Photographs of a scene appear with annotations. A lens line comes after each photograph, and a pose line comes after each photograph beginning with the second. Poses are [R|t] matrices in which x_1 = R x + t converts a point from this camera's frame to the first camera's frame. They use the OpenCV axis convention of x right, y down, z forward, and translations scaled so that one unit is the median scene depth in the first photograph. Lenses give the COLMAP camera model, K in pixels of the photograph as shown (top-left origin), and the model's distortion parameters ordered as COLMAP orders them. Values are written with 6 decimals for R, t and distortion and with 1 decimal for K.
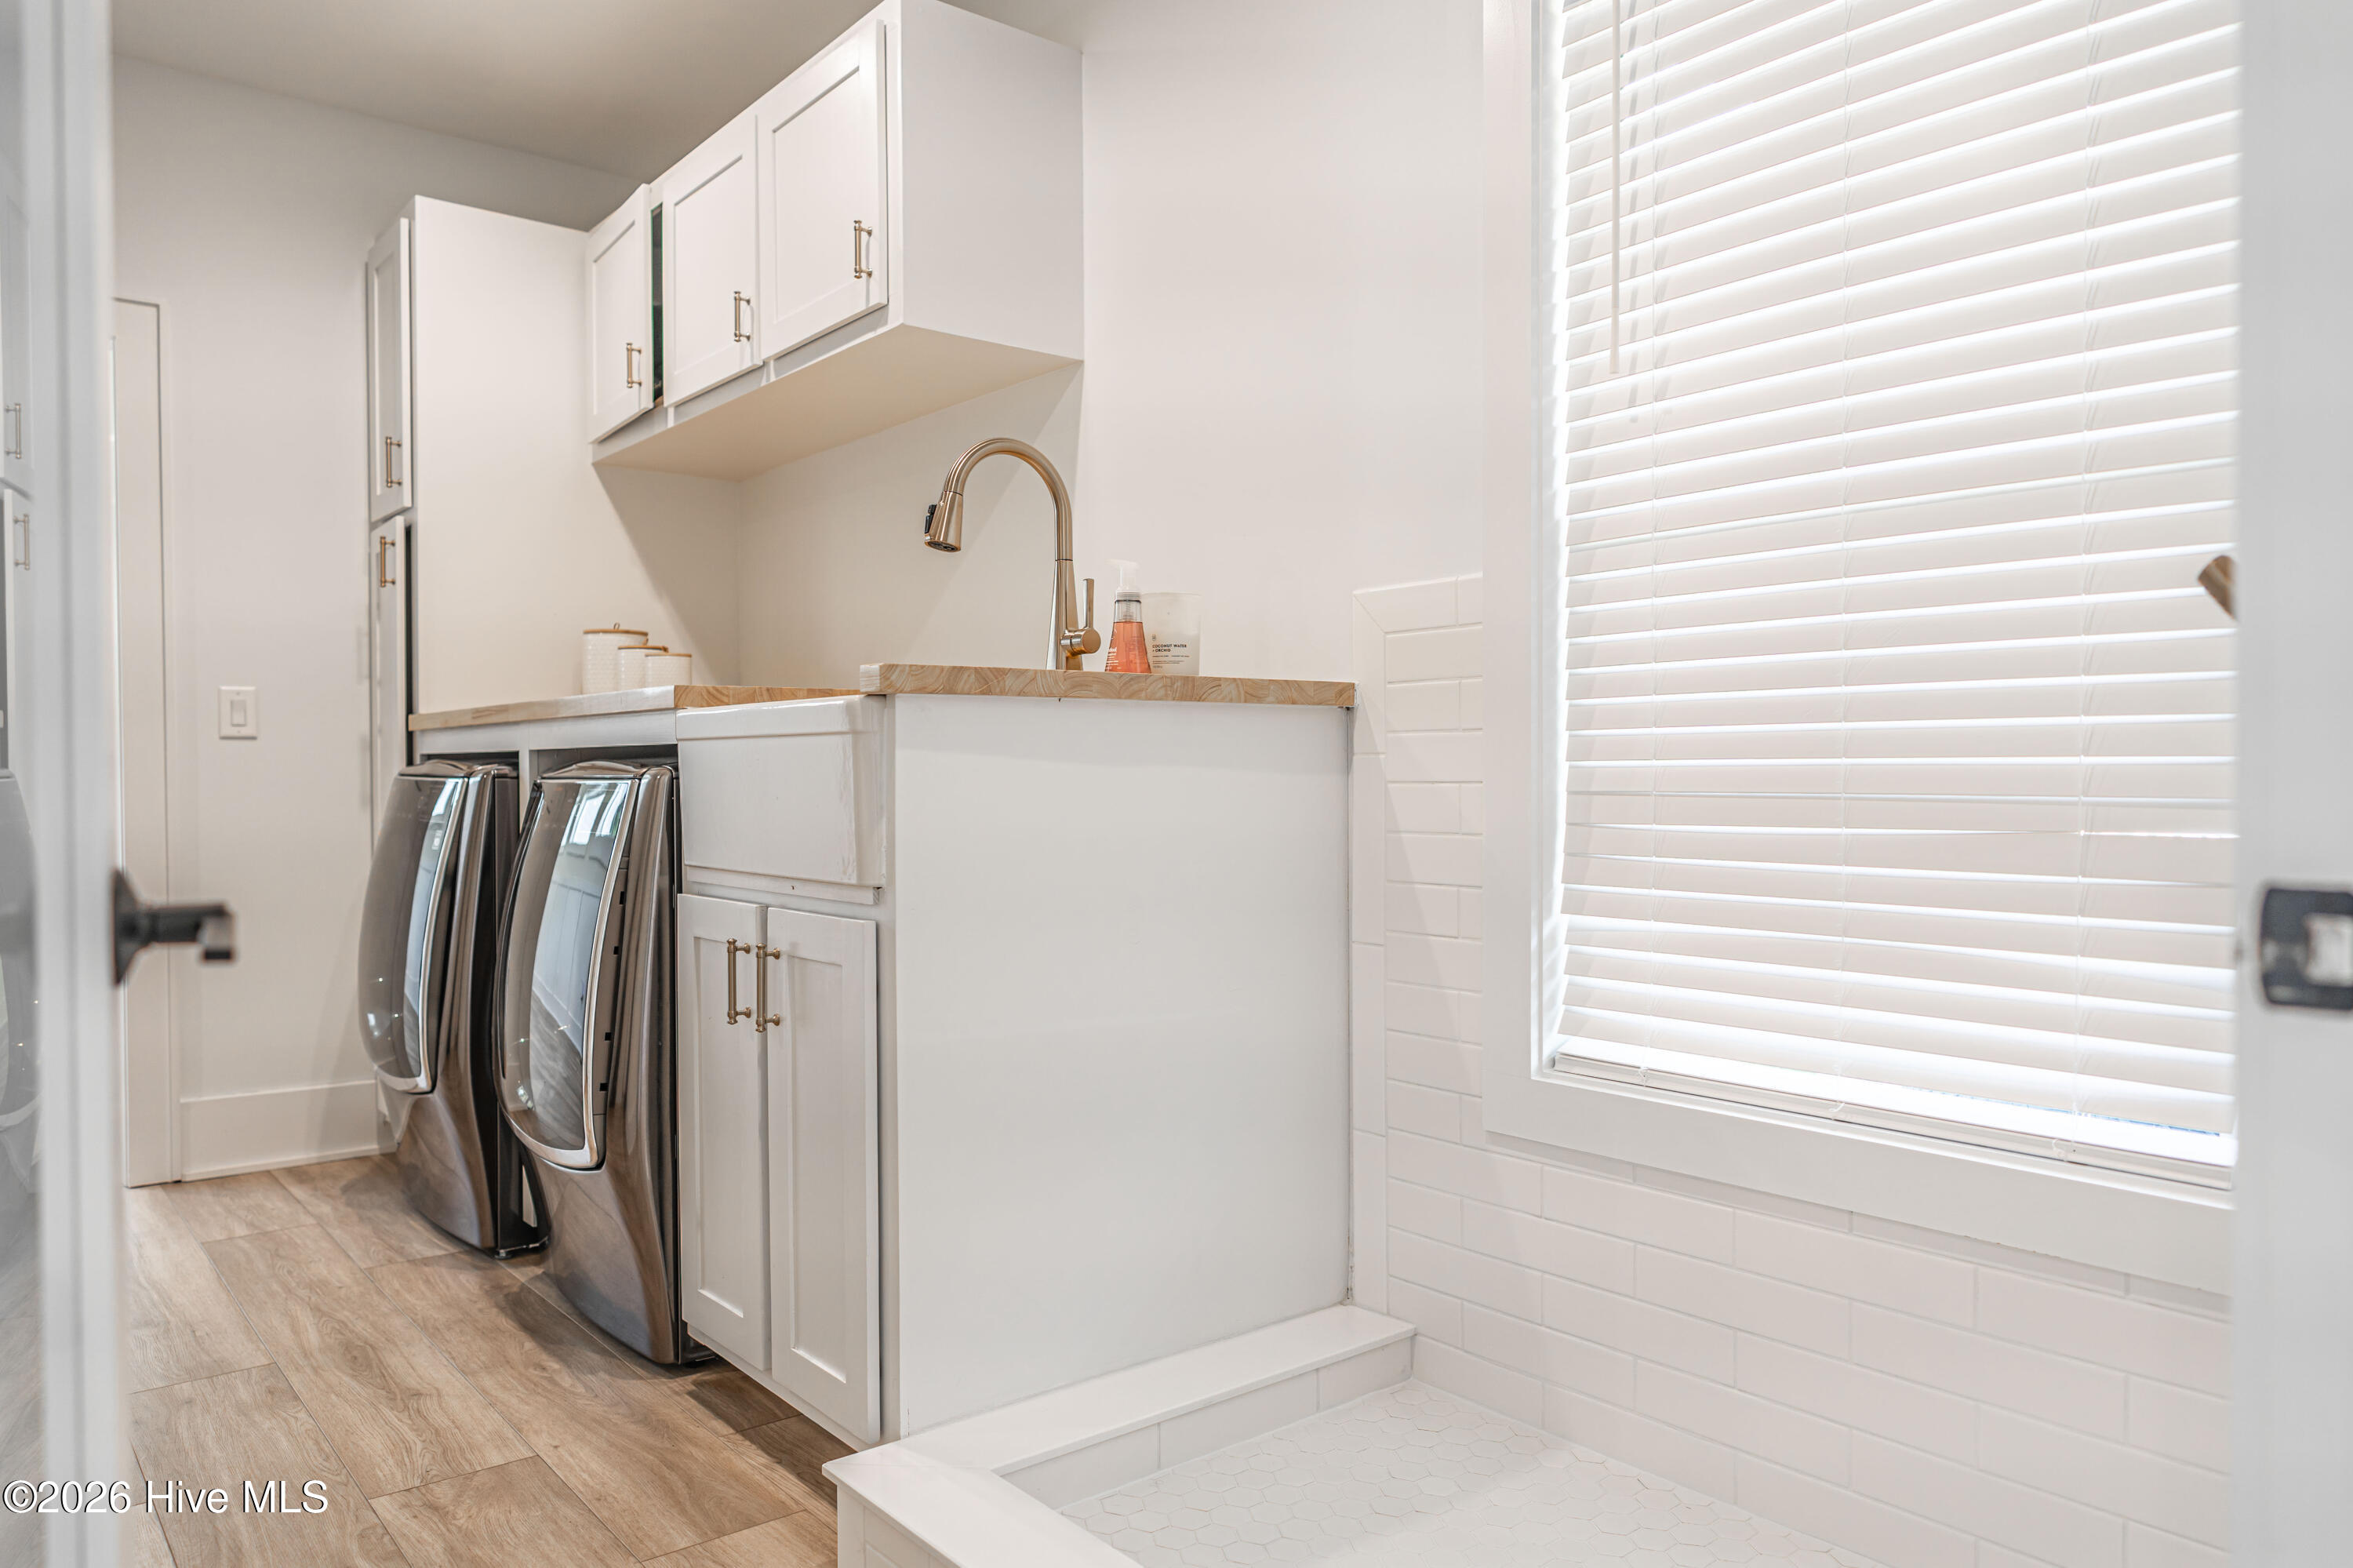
lens RADIAL K [[1564.4, 0, 1169.5], [0, 1564.4, 790.9], [0, 0, 1]] dist [-0.000001, 0.001493]
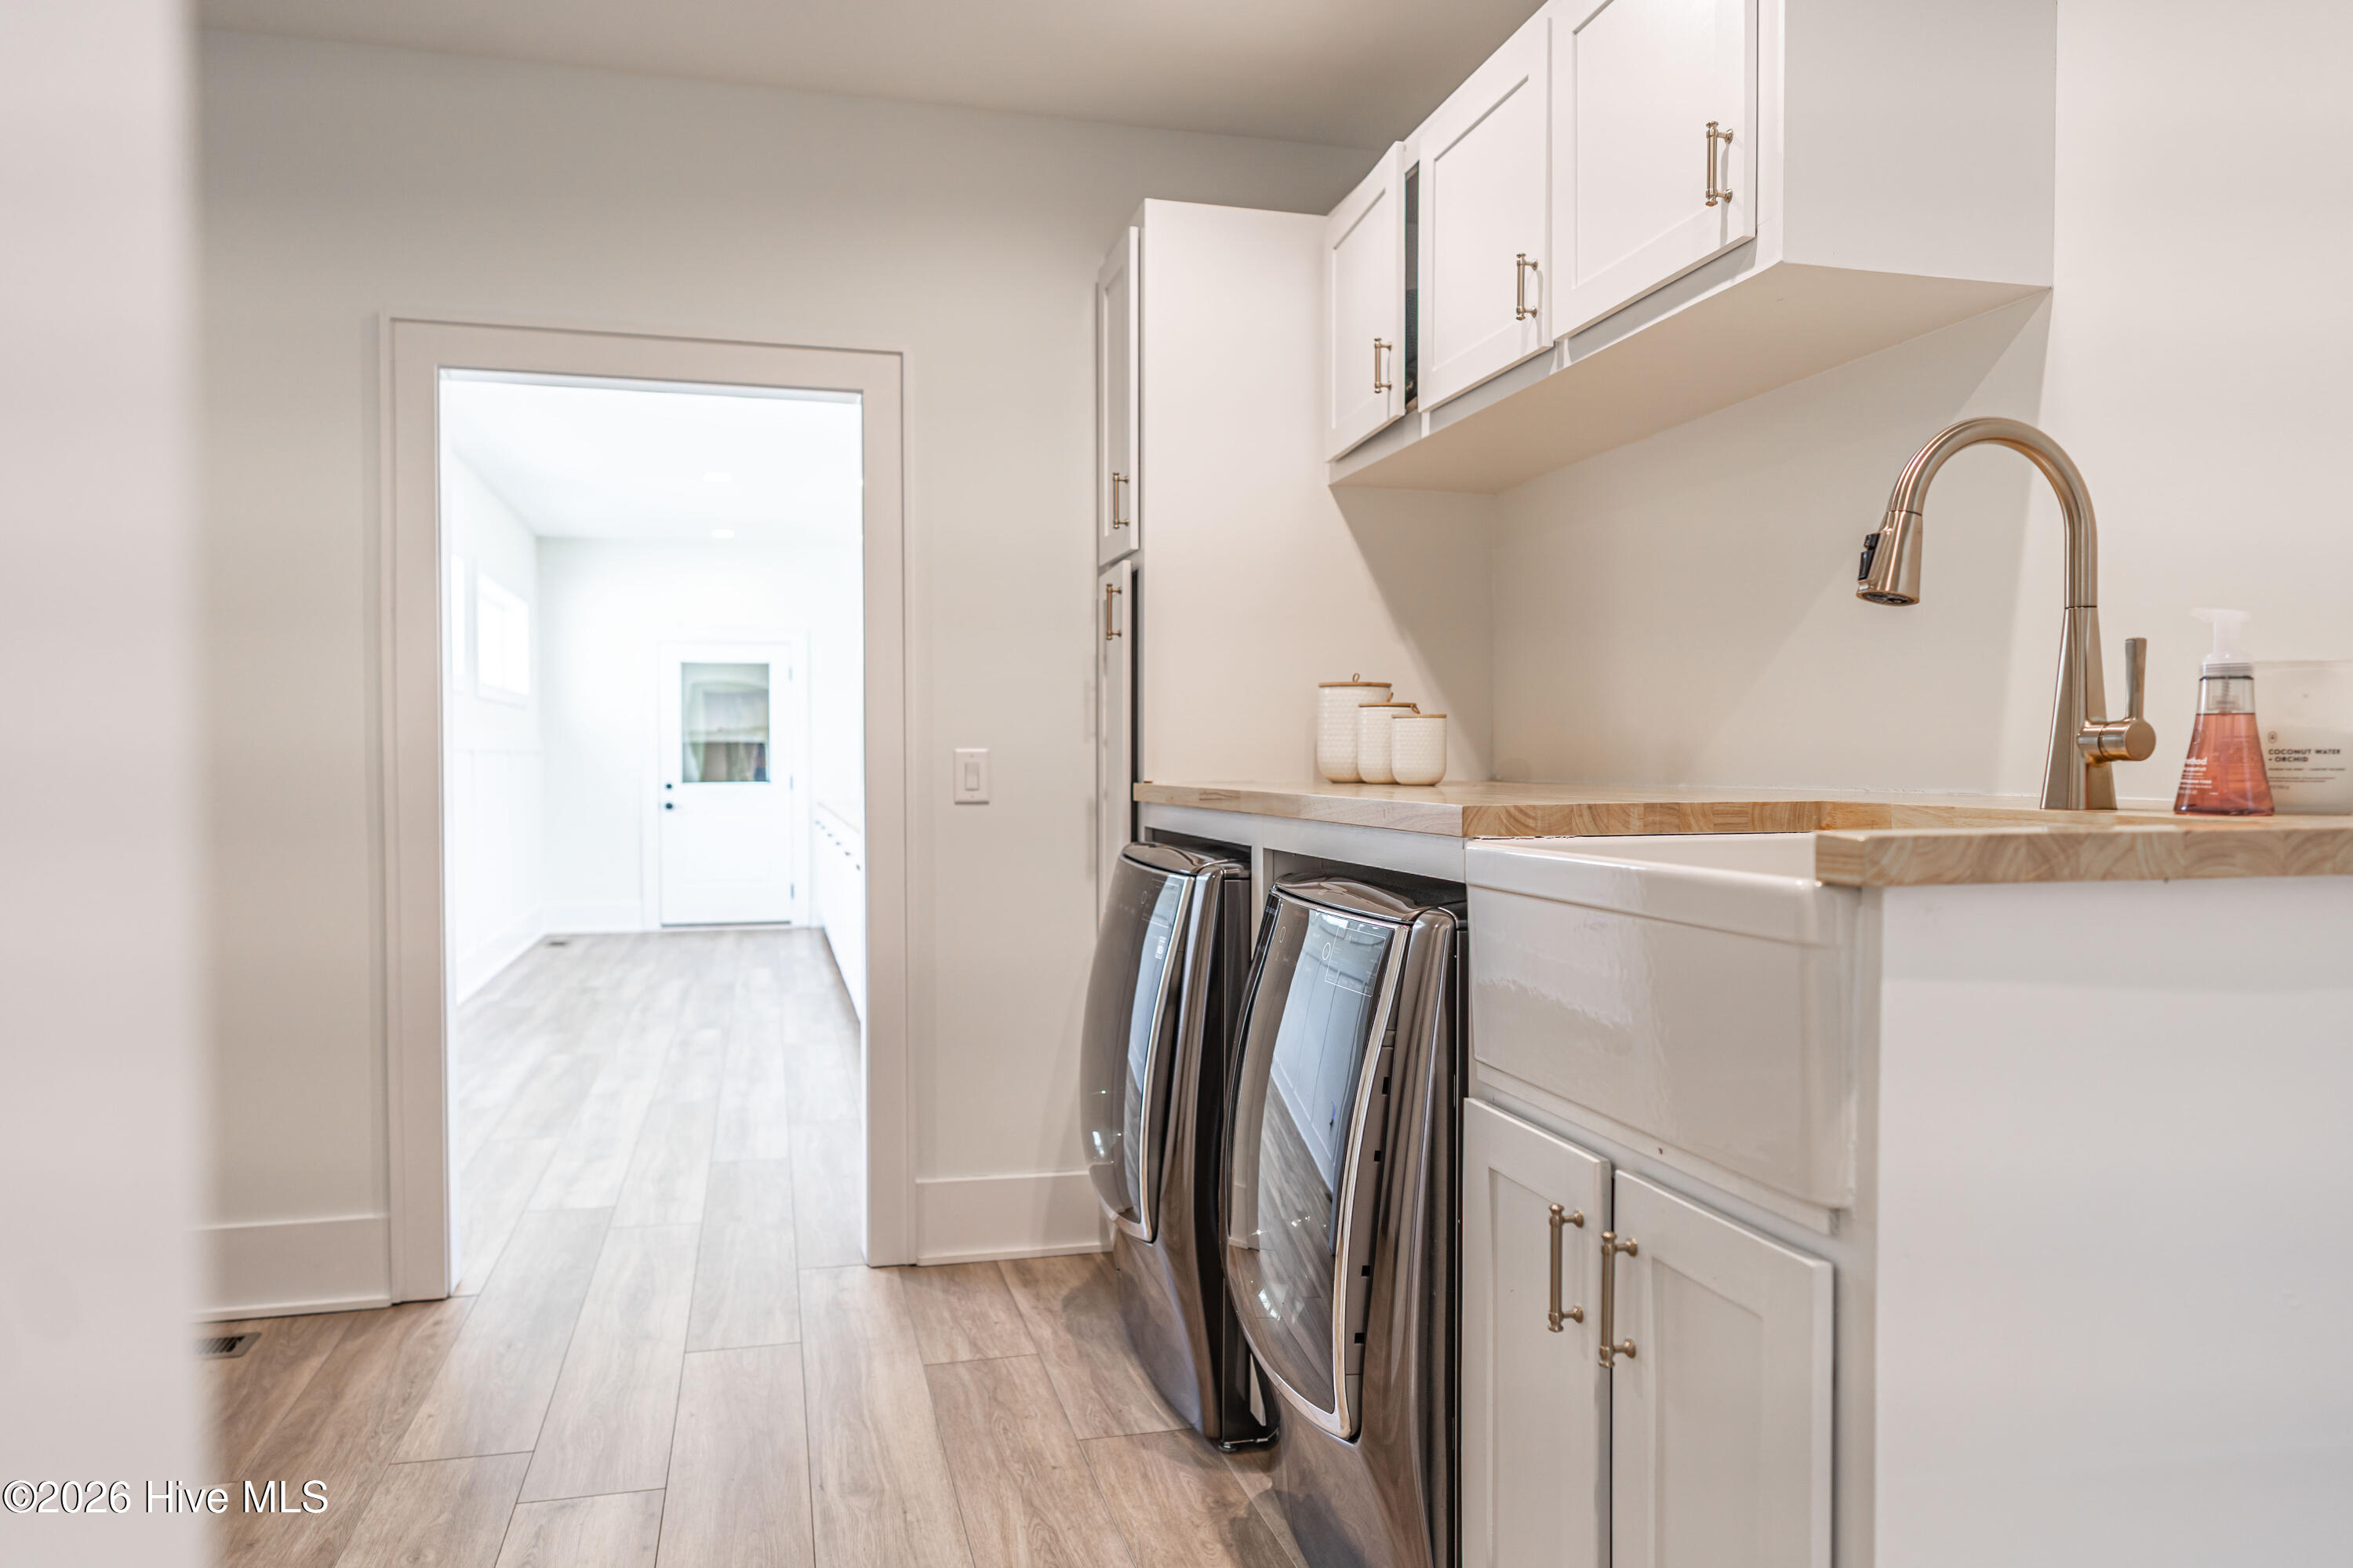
lens RADIAL K [[1564.4, 0, 1174.8], [0, 1564.4, 780.1], [0, 0, 1]] dist [-0.000001, 0.001493]
pose [[0.908657, 0.009668, -0.417432, -0.109279], [-0.008863, 0.999953, 0.003868, -0.063761], [0.417450, 0.000185, 0.908700, 0.235572]]
